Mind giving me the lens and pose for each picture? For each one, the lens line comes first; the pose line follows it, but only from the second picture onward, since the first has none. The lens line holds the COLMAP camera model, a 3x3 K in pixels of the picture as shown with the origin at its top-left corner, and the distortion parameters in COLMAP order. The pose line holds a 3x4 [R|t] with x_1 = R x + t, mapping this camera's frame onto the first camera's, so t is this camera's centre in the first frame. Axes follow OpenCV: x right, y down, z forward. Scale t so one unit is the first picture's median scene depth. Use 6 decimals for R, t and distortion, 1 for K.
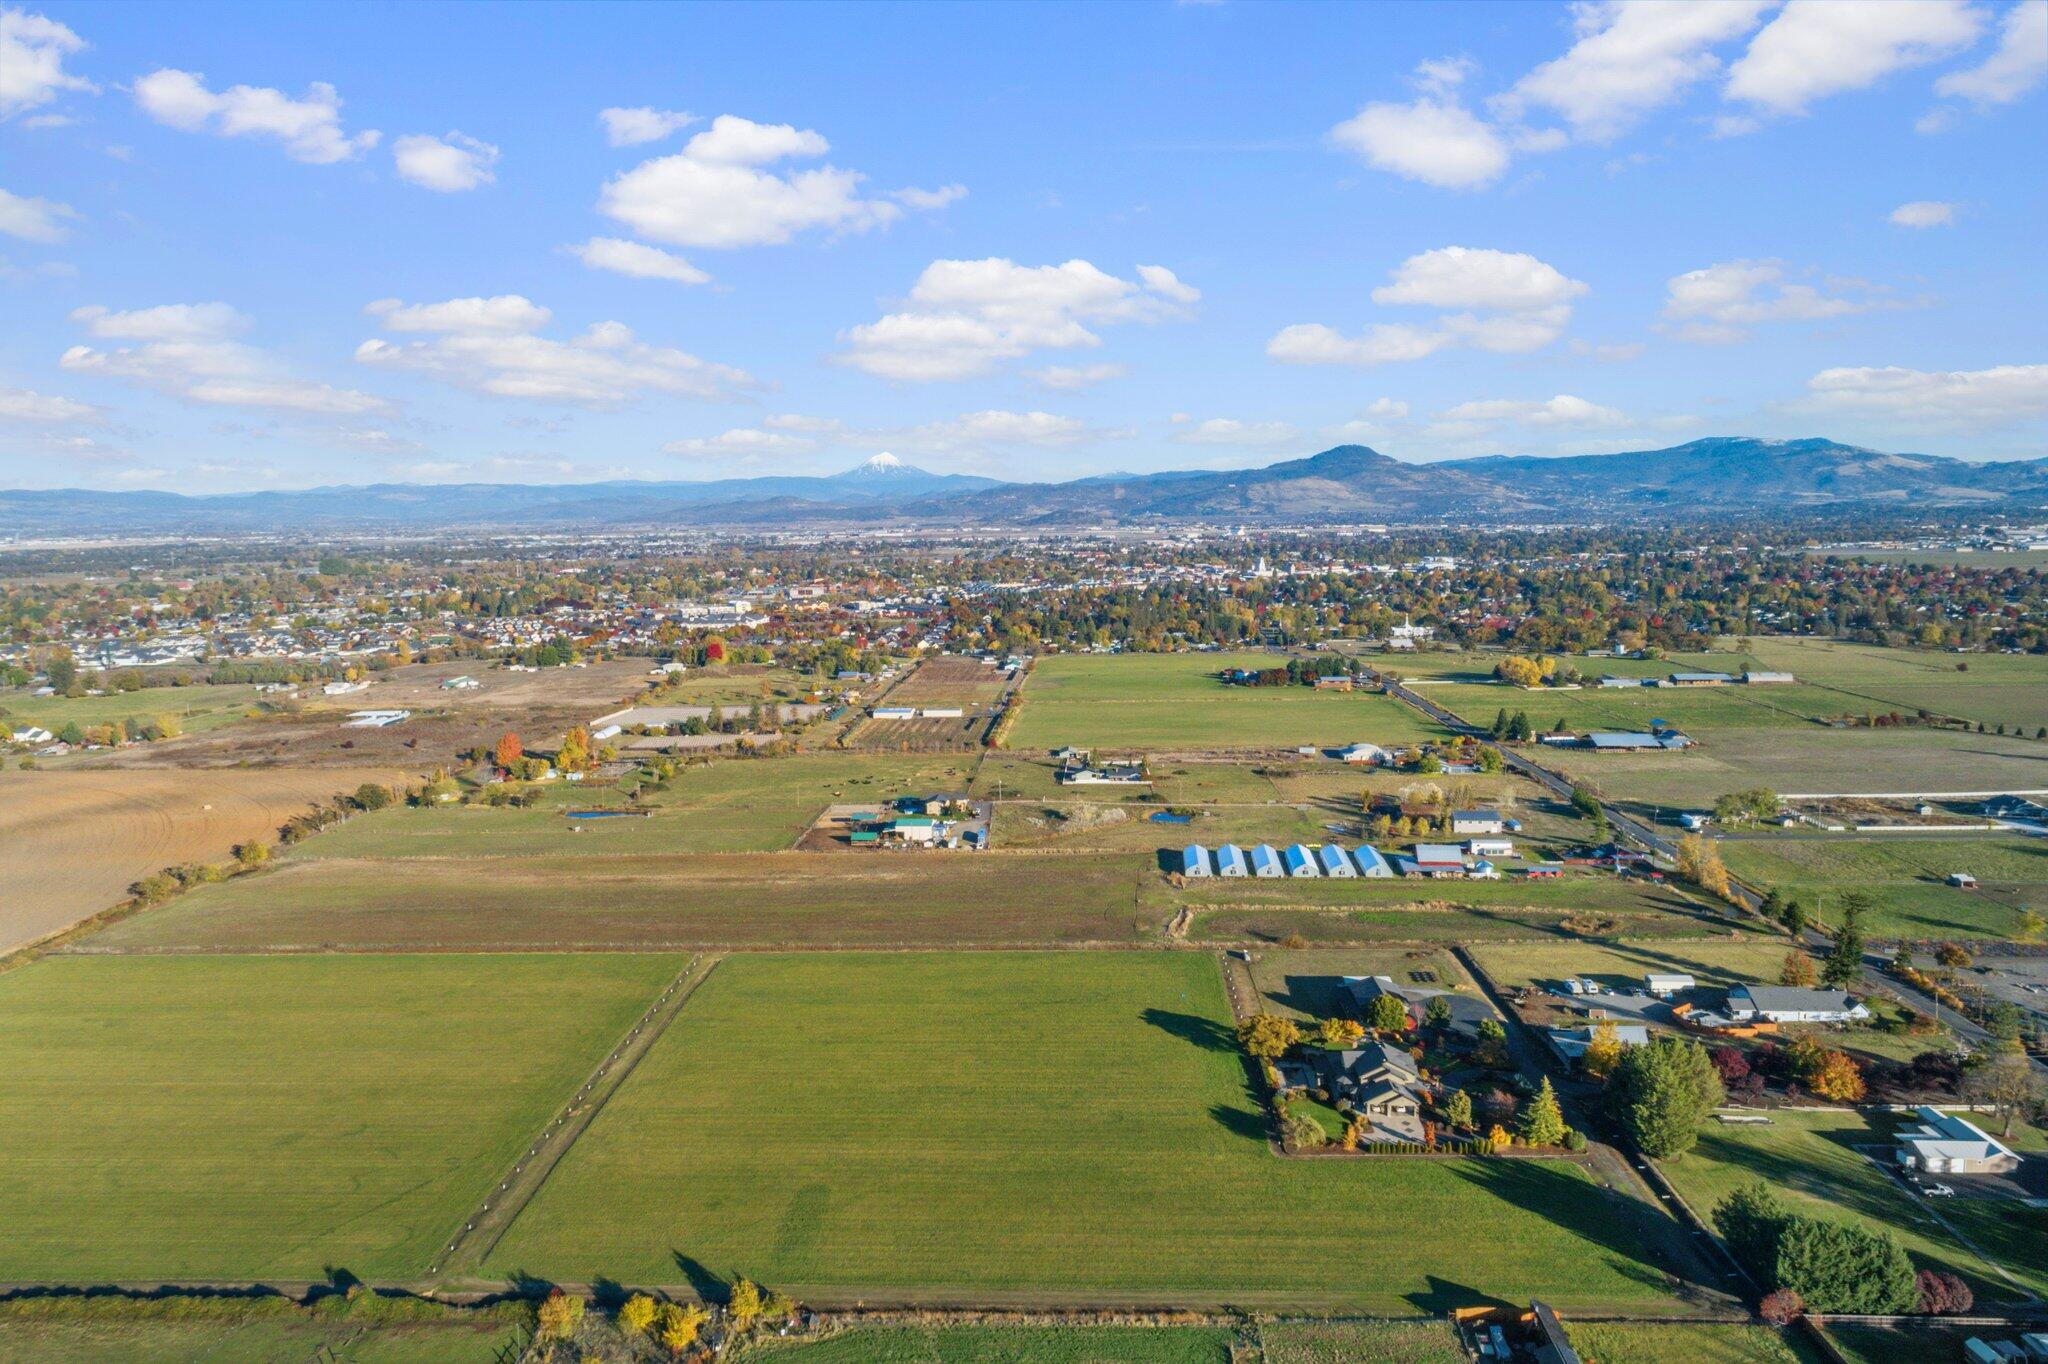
lens RADIAL K [[1376.2, 0, 1026.6], [0, 1376.2, 701.0], [0, 0, 1]] dist [-0.004880, 0.007558]
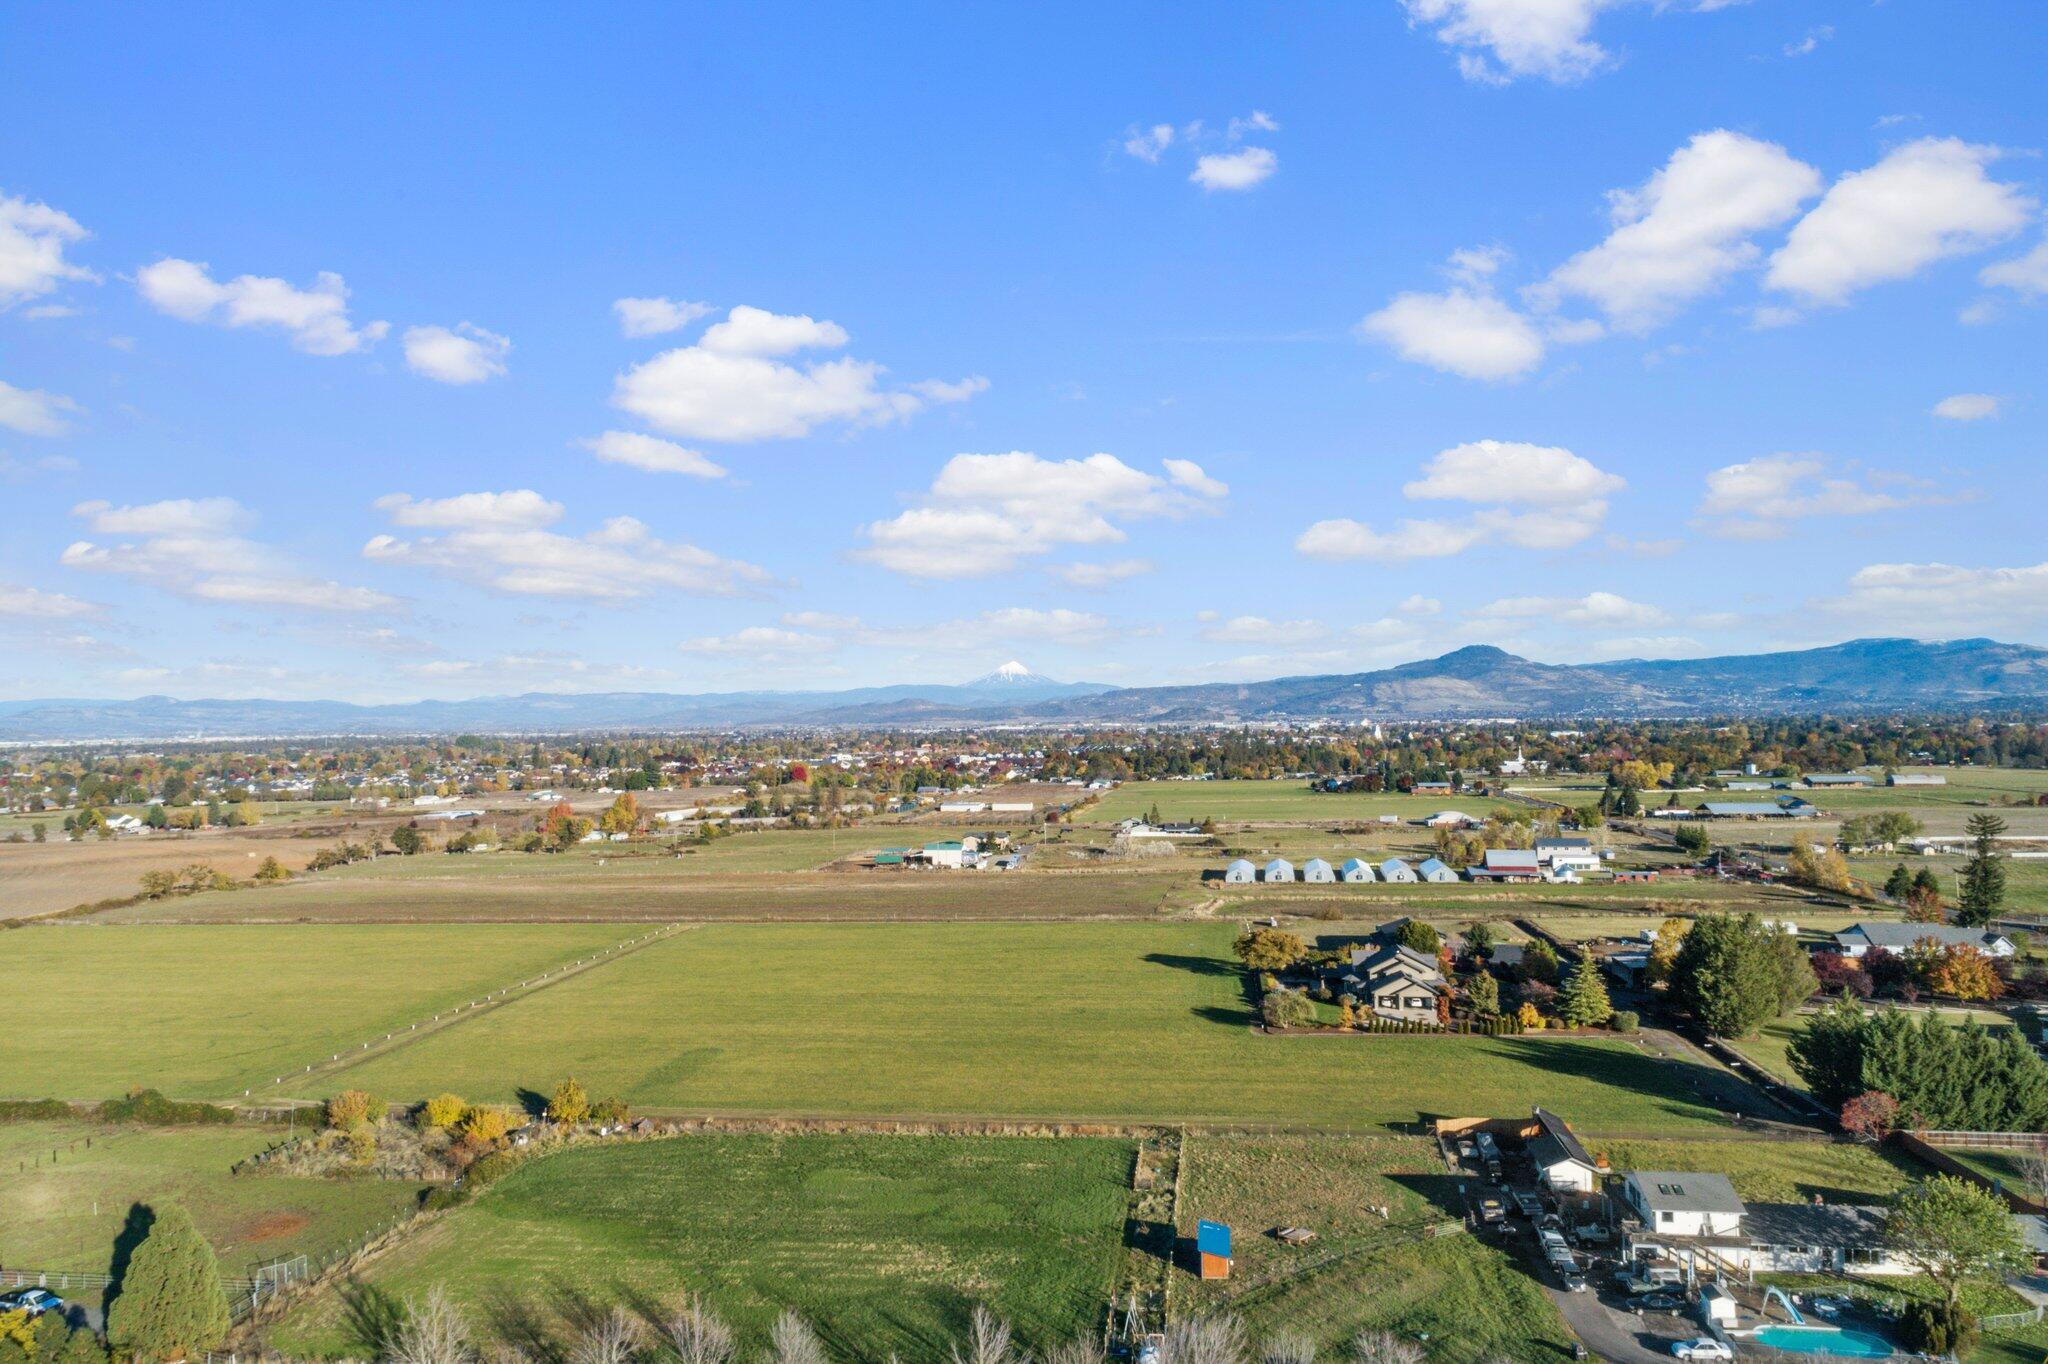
lens RADIAL K [[1376.2, 0, 1026.6], [0, 1376.2, 701.0], [0, 0, 1]] dist [-0.004880, 0.007558]
pose [[0.995784, -0.004426, -0.091626, 0.049554], [-0.009377, 0.988692, -0.149668, 0.105666], [0.091252, 0.149896, 0.984482, 0.055567]]
